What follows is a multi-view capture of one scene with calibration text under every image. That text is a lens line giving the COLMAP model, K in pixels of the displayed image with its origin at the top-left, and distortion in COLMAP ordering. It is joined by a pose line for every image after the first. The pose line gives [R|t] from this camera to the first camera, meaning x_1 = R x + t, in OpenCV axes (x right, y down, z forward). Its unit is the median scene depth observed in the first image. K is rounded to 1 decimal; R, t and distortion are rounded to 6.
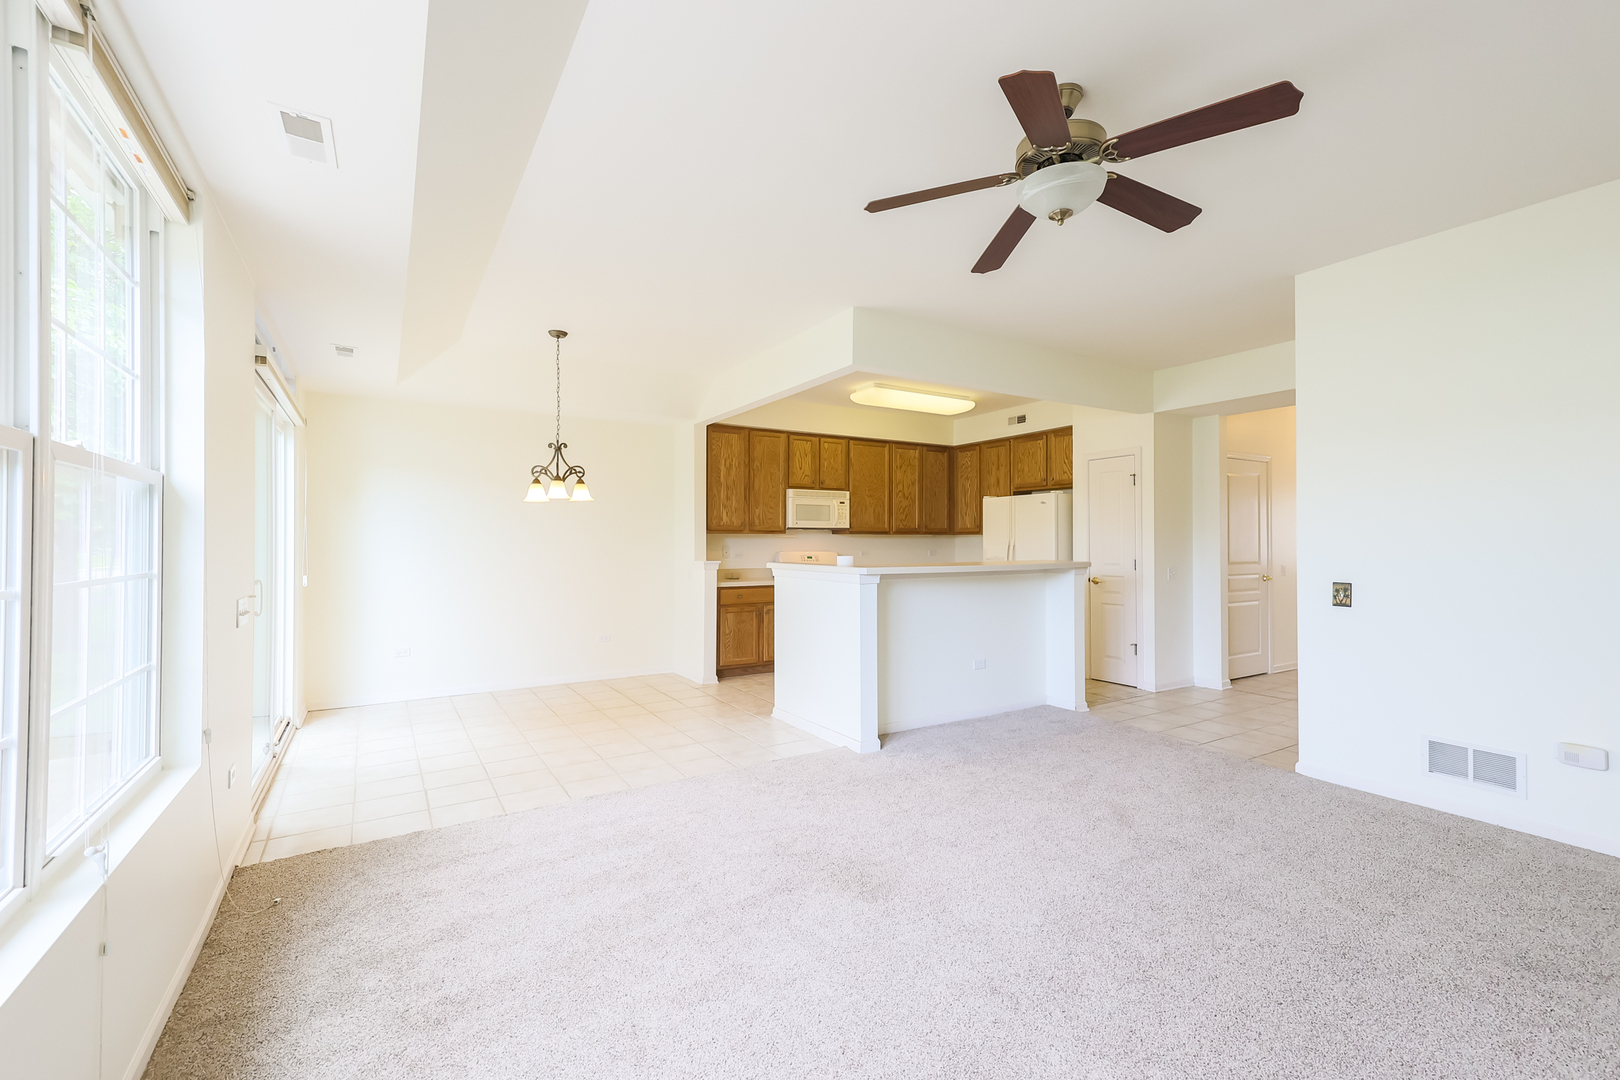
lens RADIAL K [[694.1, 0, 805.2], [0, 694.1, 538.2], [0, 0, 1]] dist [0.023454, -0.000151]
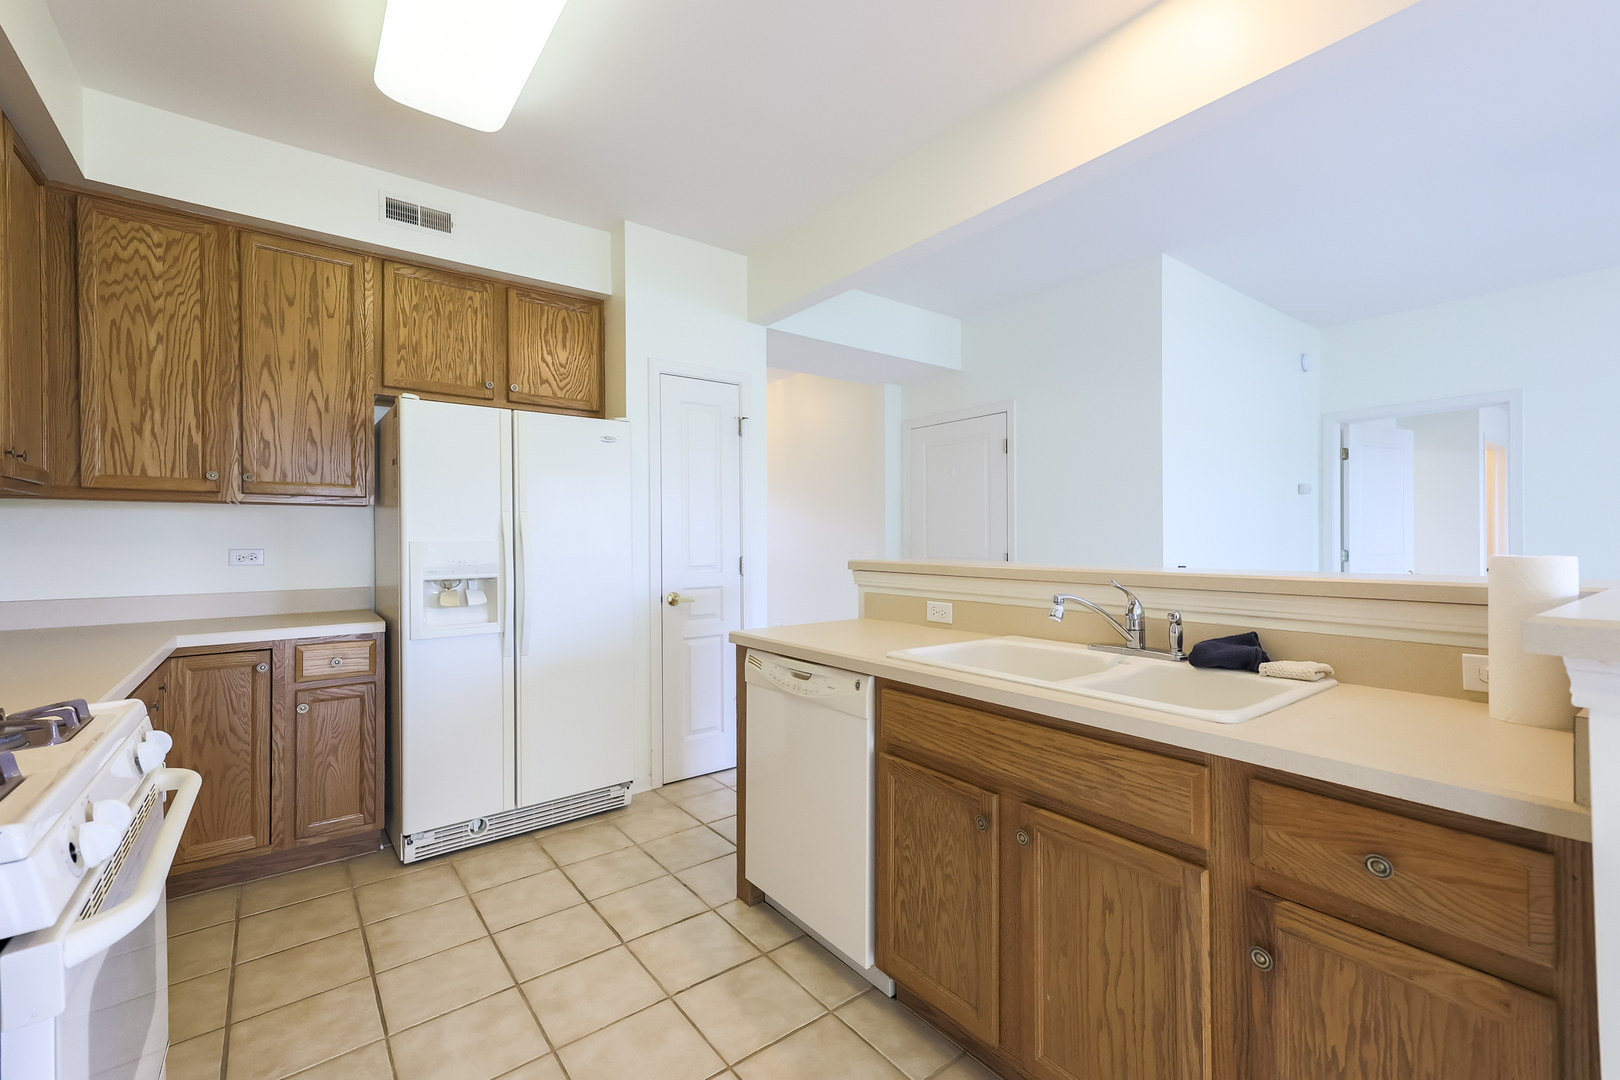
lens RADIAL K [[690.4, 0, 798.4], [0, 690.4, 540.9], [0, 0, 1]] dist [0.022829, 0.000144]
pose [[-0.103768, 0.000630, 0.994601, -0.112986], [-0.002183, 0.999997, -0.000862, 0.014070], [-0.994599, -0.002260, -0.103766, 0.843355]]
